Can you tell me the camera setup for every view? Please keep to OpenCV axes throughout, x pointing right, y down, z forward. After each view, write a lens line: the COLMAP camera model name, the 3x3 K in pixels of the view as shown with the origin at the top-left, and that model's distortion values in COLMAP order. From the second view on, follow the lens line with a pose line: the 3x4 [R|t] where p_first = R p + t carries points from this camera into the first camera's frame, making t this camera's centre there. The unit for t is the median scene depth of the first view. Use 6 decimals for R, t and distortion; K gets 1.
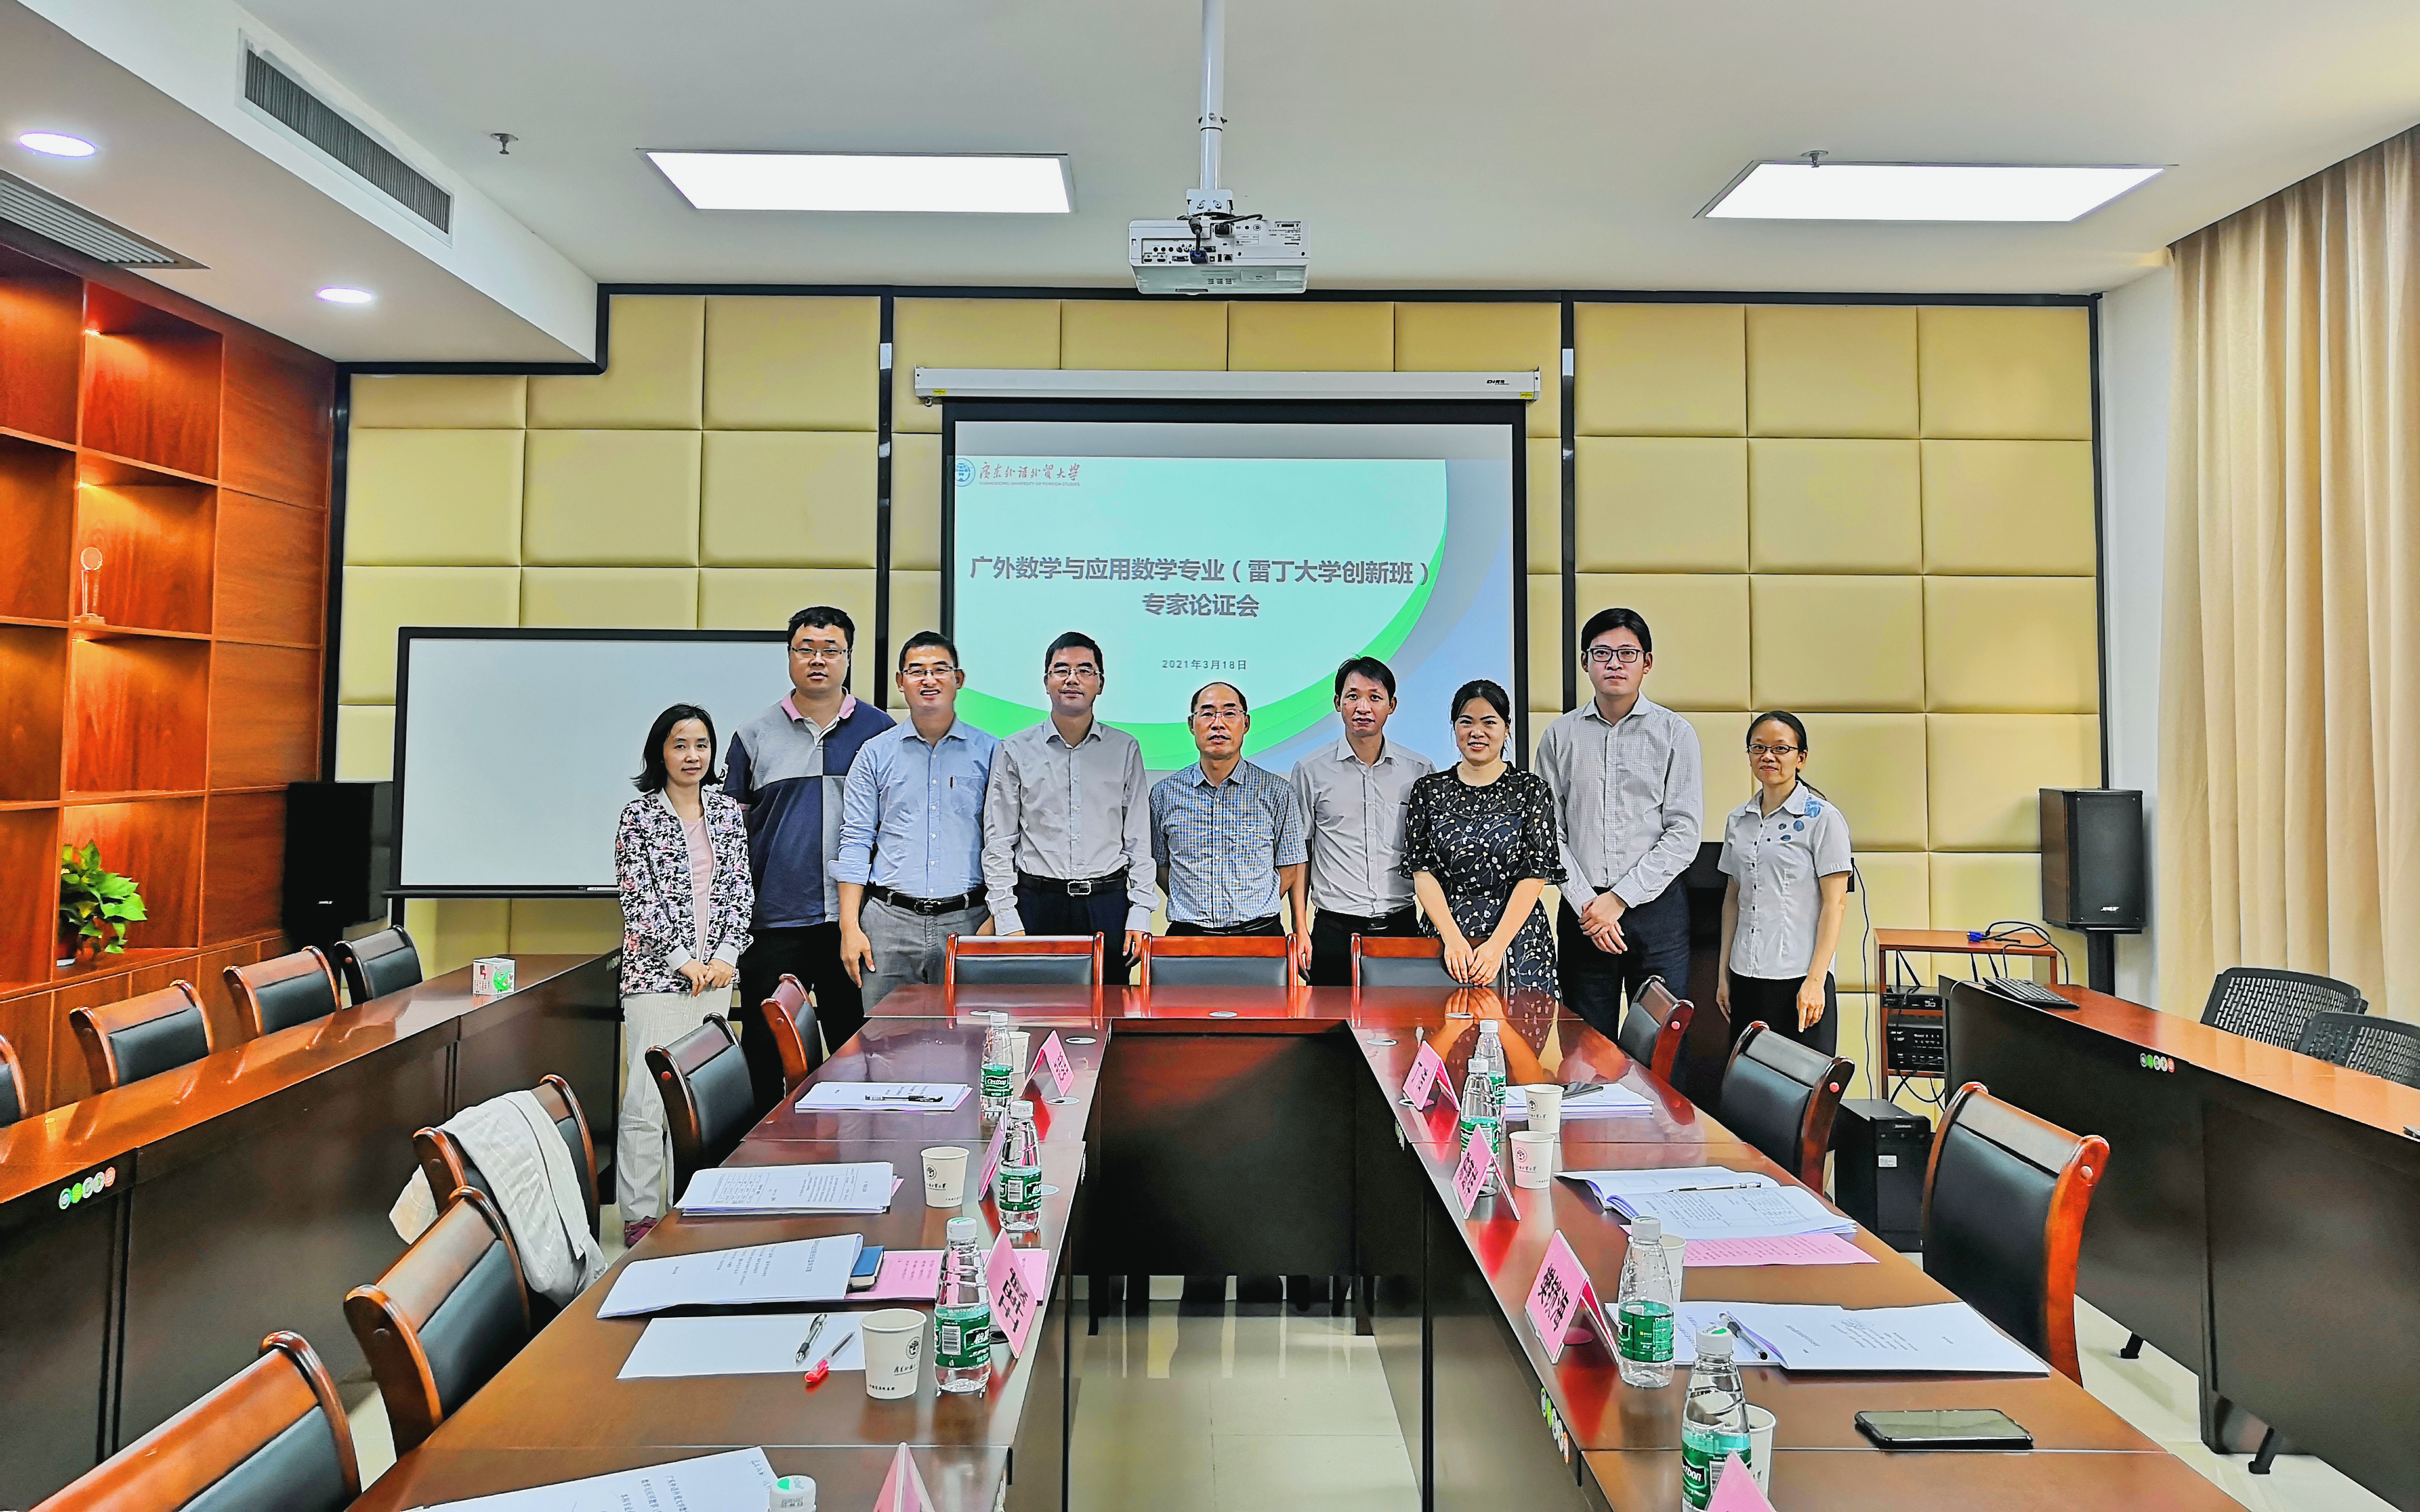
lens RADIAL K [[1892.6, 0, 1229.2], [0, 1892.6, 633.0], [0, 0, 1]] dist [0.033918, 0.014028]
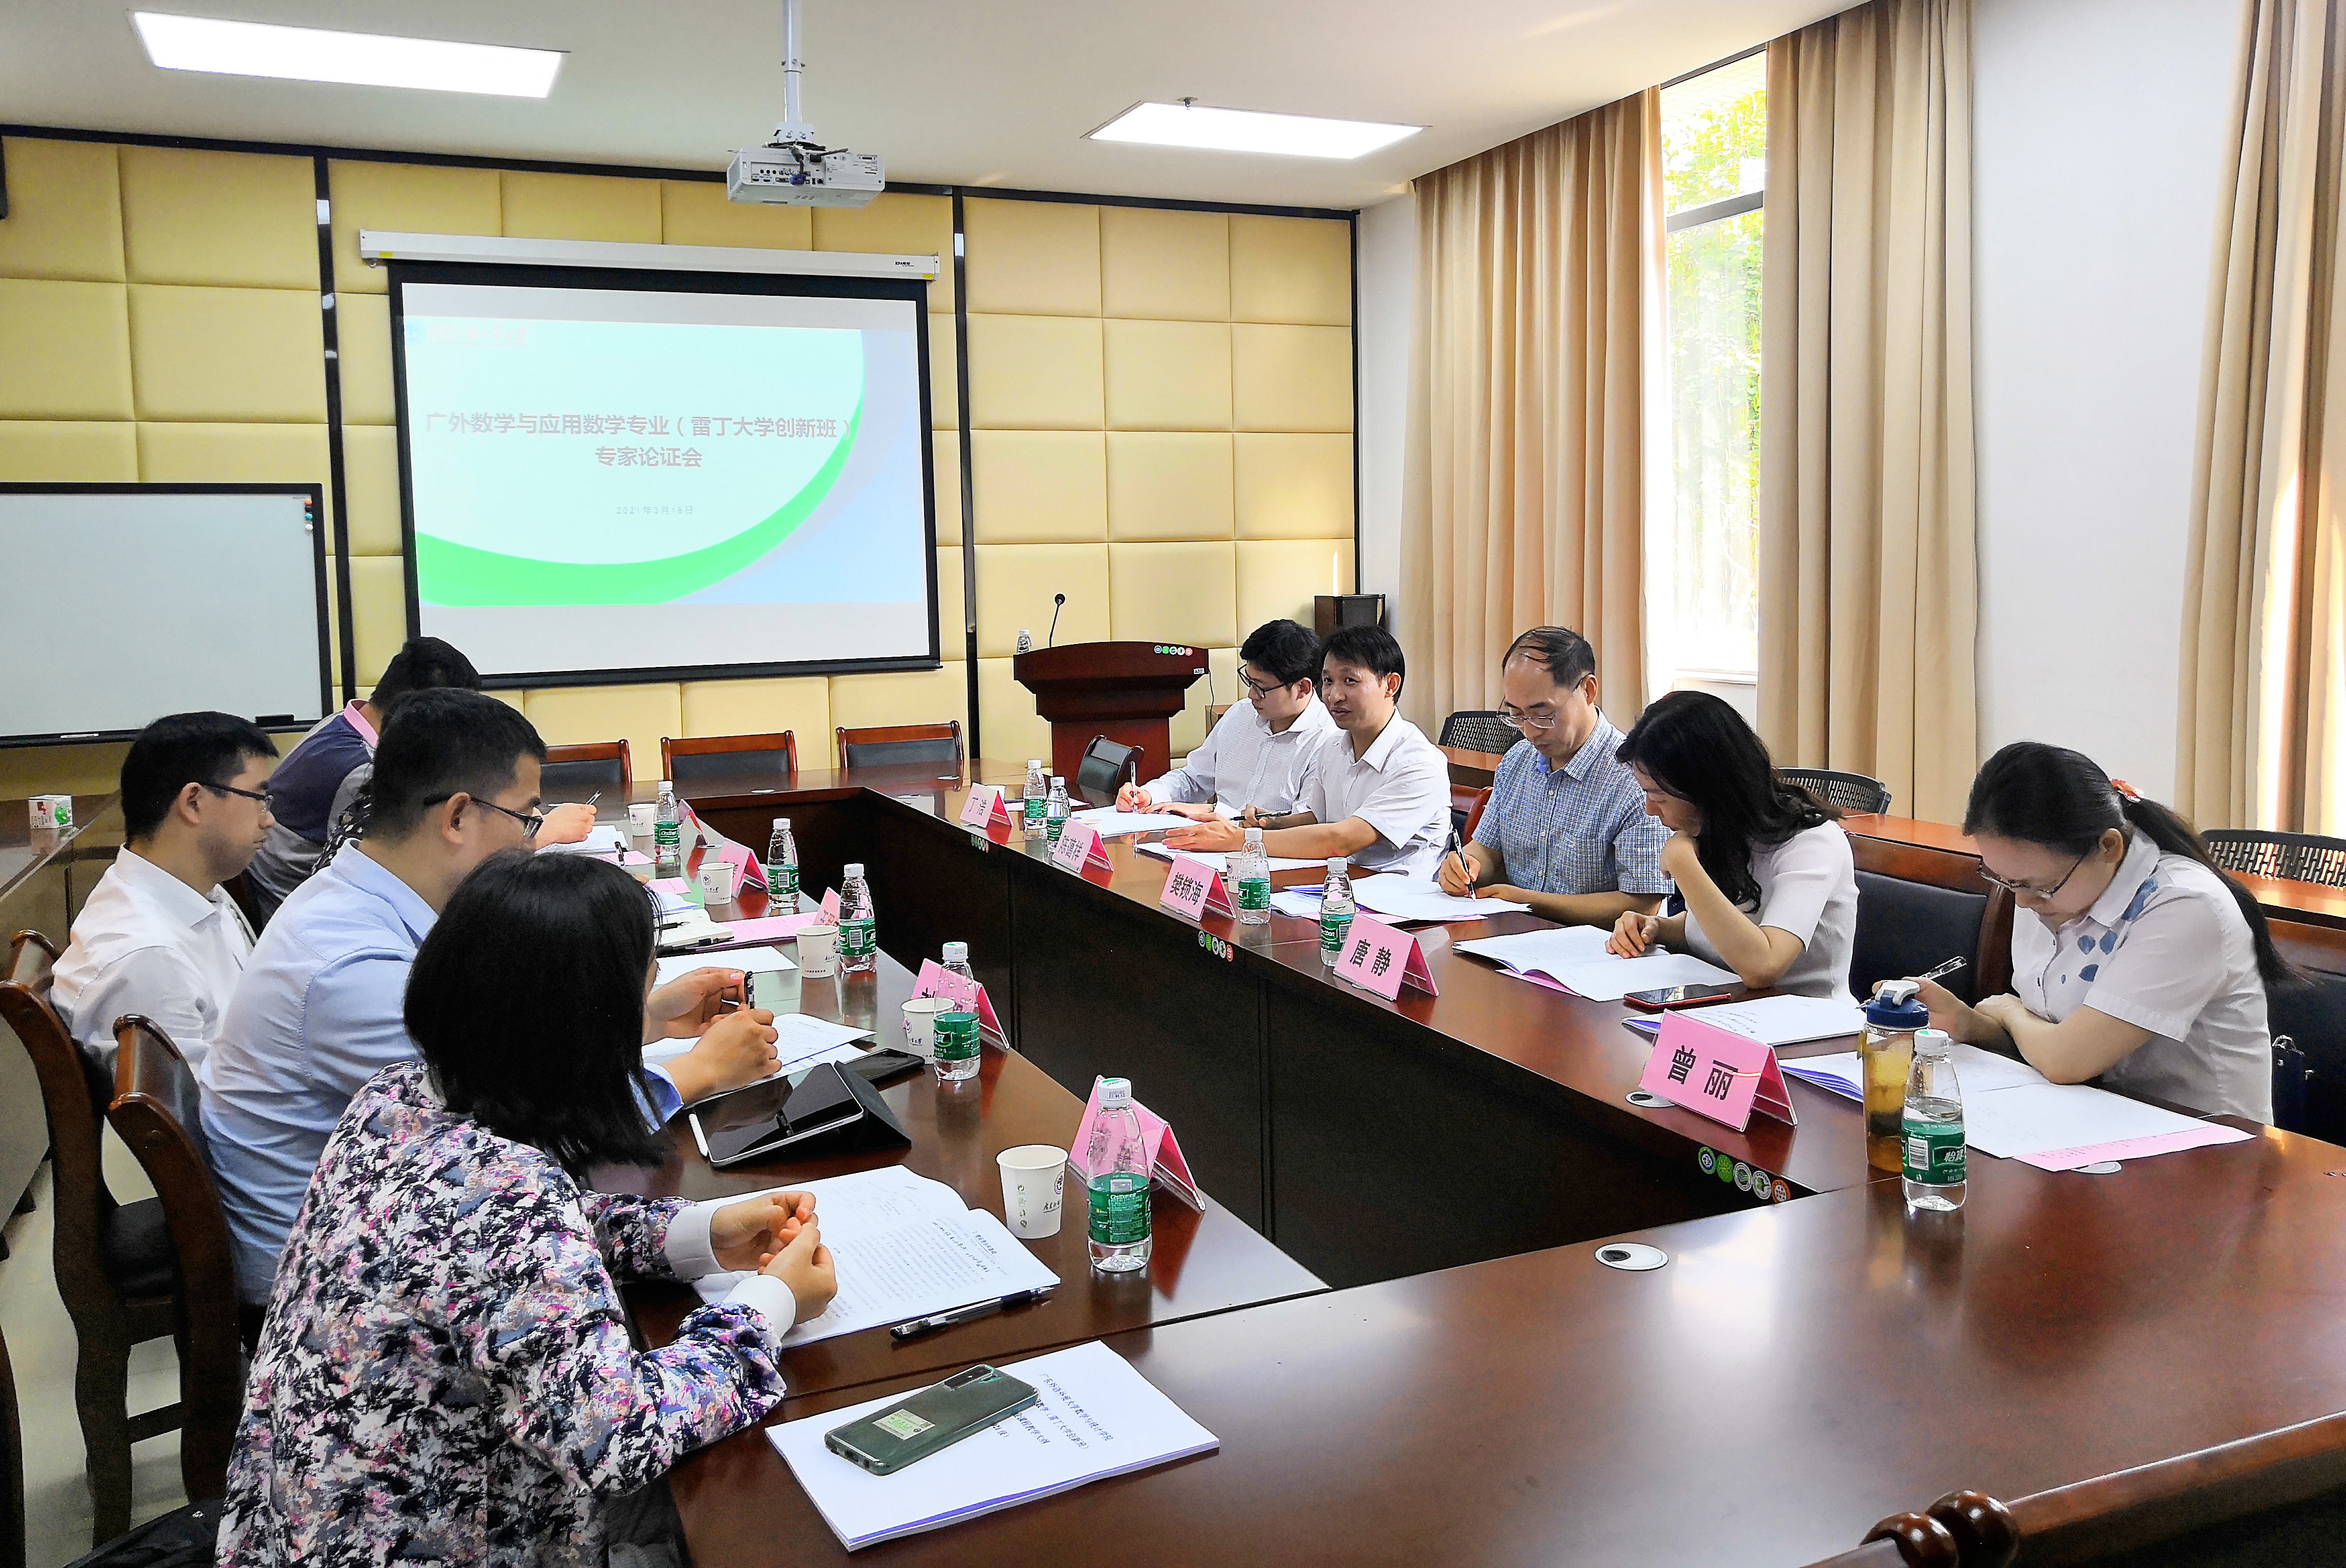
lens RADIAL K [[1842.8, 0, 1173.0], [0, 1842.8, 778.6], [0, 0, 1]] dist [-0.009912, 0.000428]
pose [[0.926988, -0.067294, 0.369005, -0.144787], [0.007304, 0.986827, 0.161613, -0.000585], [-0.375019, -0.147118, 0.915269, -0.150897]]
